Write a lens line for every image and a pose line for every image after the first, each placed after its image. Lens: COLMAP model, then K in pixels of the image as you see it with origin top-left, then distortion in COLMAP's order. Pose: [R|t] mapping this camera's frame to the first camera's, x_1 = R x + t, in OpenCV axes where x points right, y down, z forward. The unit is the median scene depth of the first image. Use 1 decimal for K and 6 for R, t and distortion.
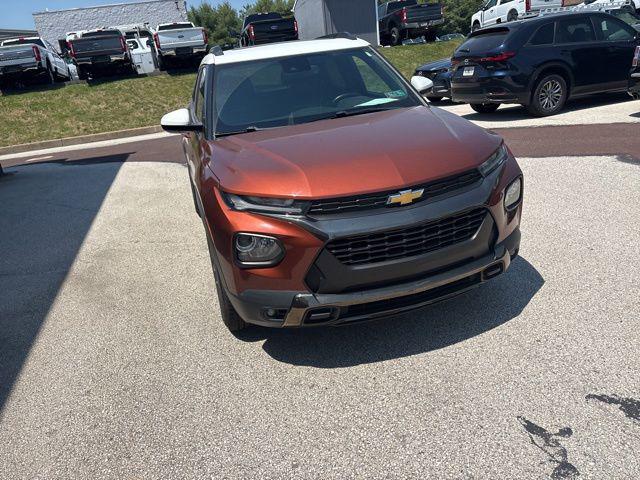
lens RADIAL K [[485.6, 0, 324.1], [0, 485.6, 241.3], [0, 0, 1]] dist [0.059126, -0.065330]
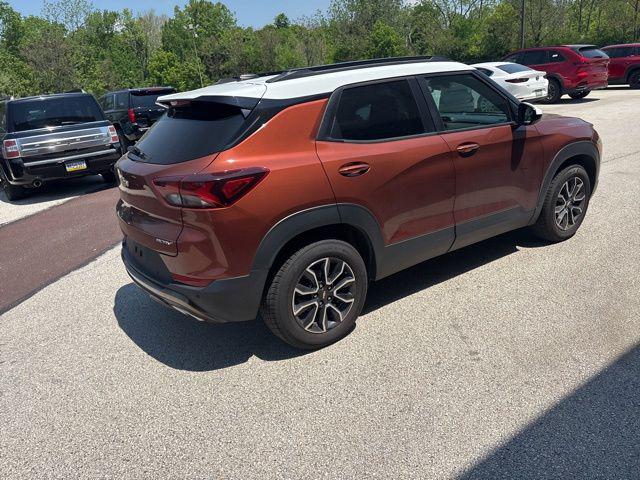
lens RADIAL K [[485.6, 0, 315.4], [0, 485.6, 245.8], [0, 0, 1]] dist [0.059126, -0.065330]
pose [[-0.289201, -0.174576, 0.941215, -1.240678], [0.451476, 0.842135, 0.294921, -0.529607], [-0.844116, 0.510227, -0.164729, 1.730705]]
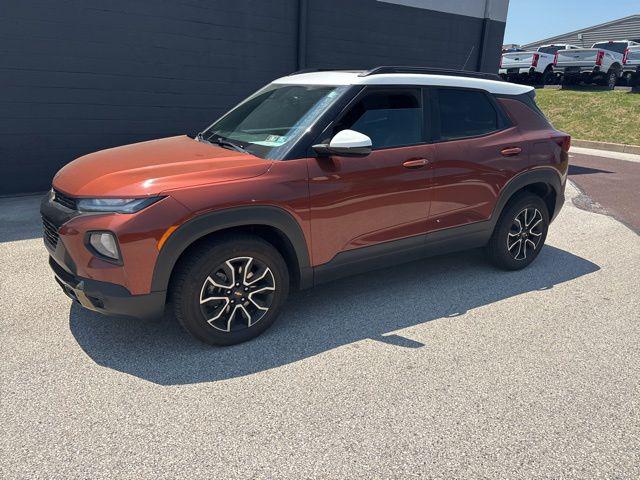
lens RADIAL K [[485.6, 0, 324.3], [0, 485.6, 238.9], [0, 0, 1]] dist [0.059126, -0.065330]
pose [[0.253974, 0.404859, -0.878400, 1.069844], [-0.392434, 0.873199, 0.288996, -0.446943], [0.884021, 0.271316, 0.380650, 0.800819]]
